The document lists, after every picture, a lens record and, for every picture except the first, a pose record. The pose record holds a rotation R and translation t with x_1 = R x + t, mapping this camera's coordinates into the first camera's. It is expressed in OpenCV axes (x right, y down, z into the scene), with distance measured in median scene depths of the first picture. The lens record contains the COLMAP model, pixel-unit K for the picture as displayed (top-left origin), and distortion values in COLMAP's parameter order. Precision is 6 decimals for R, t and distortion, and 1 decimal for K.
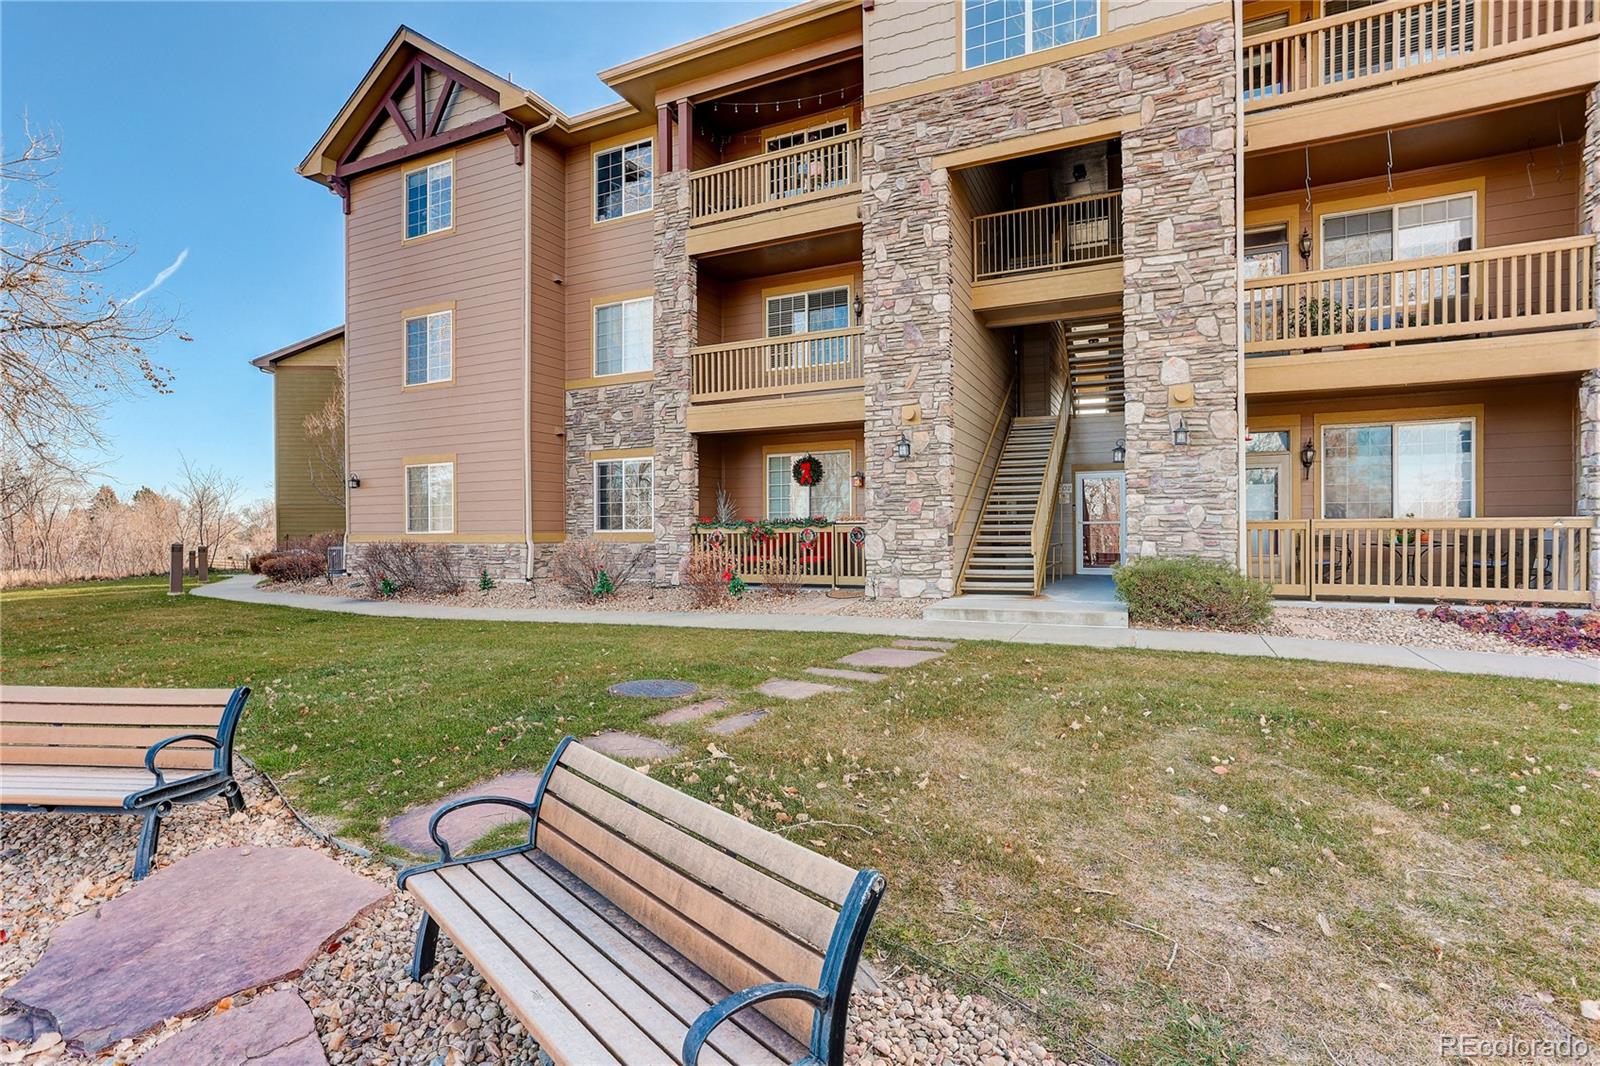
lens RADIAL K [[768.6, 0, 787.4], [0, 768.6, 535.6], [0, 0, 1]] dist [-0.054693, 0.037658]
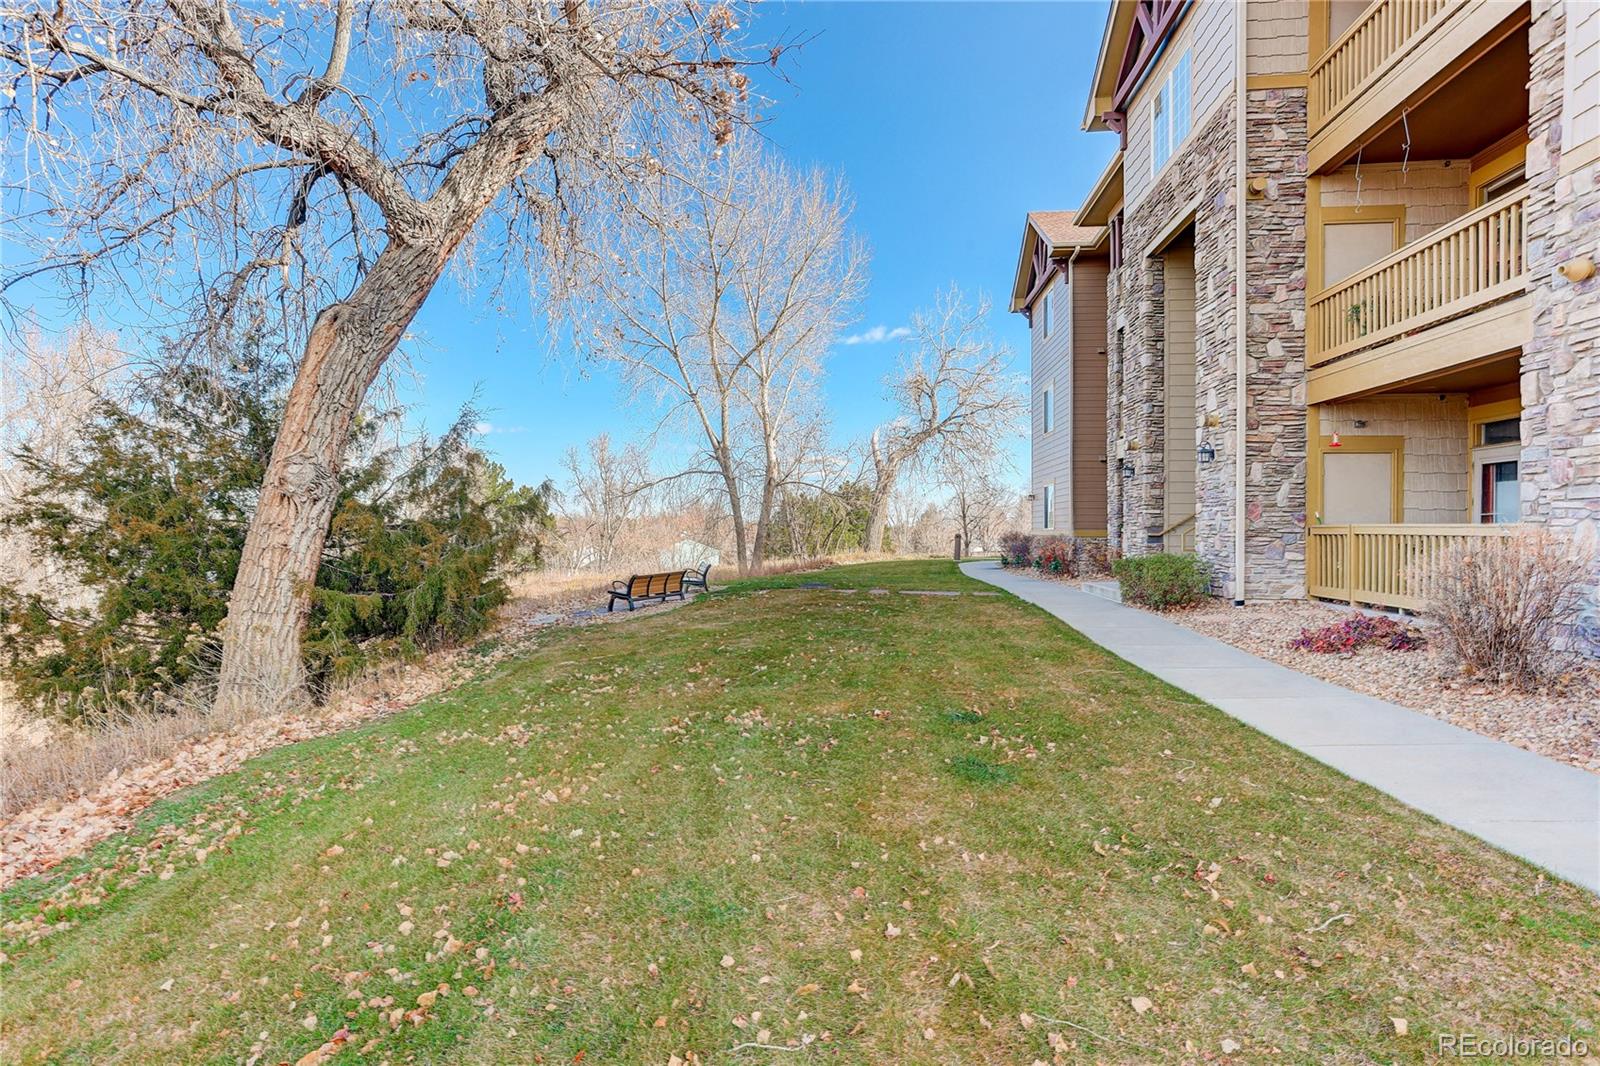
lens RADIAL K [[768.6, 0, 787.4], [0, 768.6, 535.6], [0, 0, 1]] dist [-0.054693, 0.037658]
pose [[0.345425, 0.010580, -0.938387, 0.871381], [-0.005919, 0.999941, 0.009096, -0.004473], [0.938428, 0.002412, 0.345467, -0.032165]]
